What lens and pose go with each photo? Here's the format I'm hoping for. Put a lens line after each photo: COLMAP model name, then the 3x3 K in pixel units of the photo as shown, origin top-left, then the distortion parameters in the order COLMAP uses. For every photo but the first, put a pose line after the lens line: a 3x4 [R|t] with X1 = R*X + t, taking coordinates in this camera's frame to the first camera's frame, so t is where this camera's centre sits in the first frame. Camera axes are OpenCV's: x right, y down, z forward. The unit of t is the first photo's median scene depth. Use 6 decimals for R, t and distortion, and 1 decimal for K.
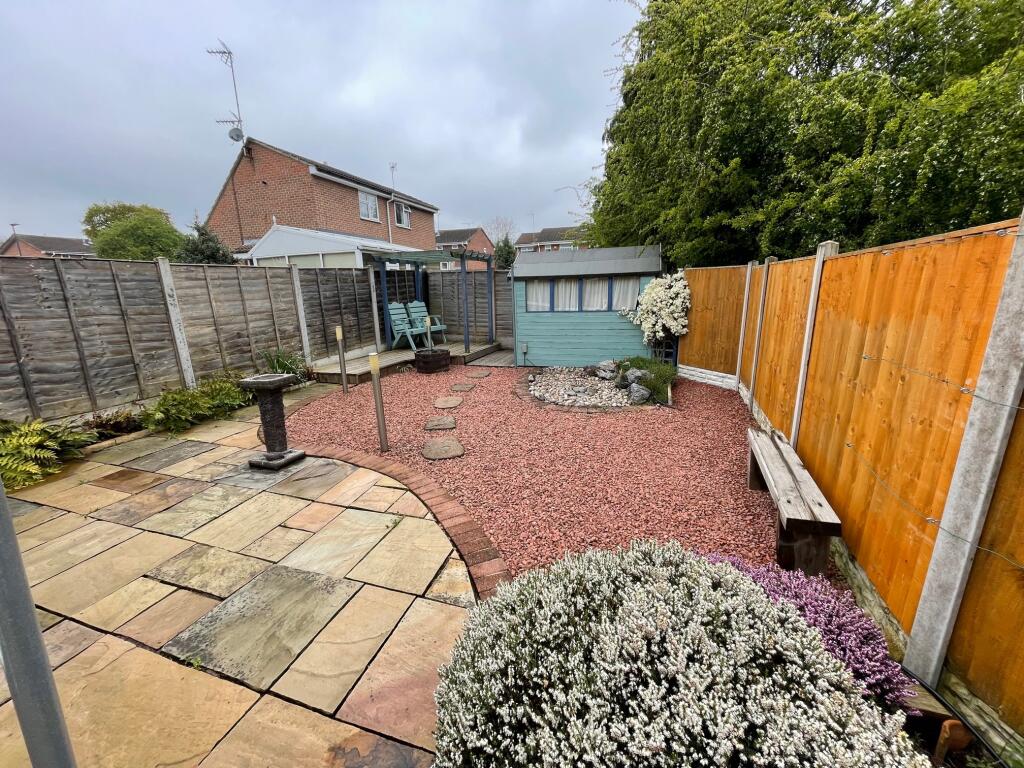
lens RADIAL K [[410.6, 0, 510.3], [0, 410.6, 387.6], [0, 0, 1]] dist [0.000270, -0.000413]
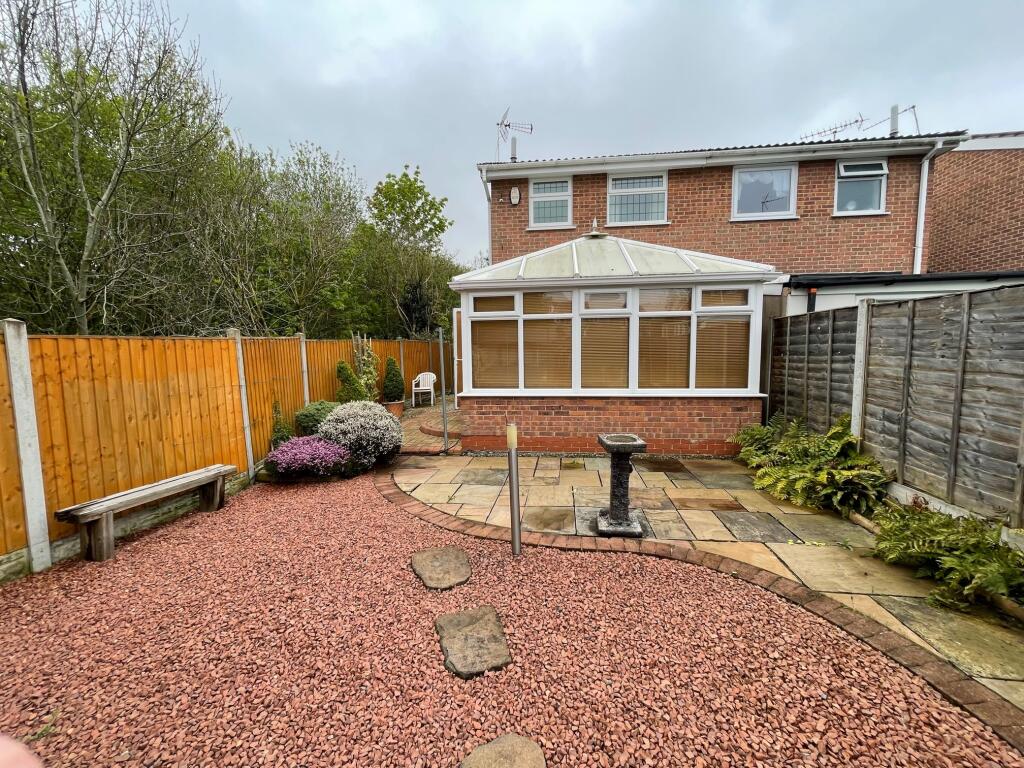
lens RADIAL K [[410.6, 0, 516.0], [0, 410.6, 386.1], [0, 0, 1]] dist [0.000270, -0.000413]
pose [[-0.980375, 0.053215, -0.189822, -0.196654], [-0.011356, 0.946036, 0.323861, -0.449374], [0.196813, 0.319661, -0.926866, 1.834610]]
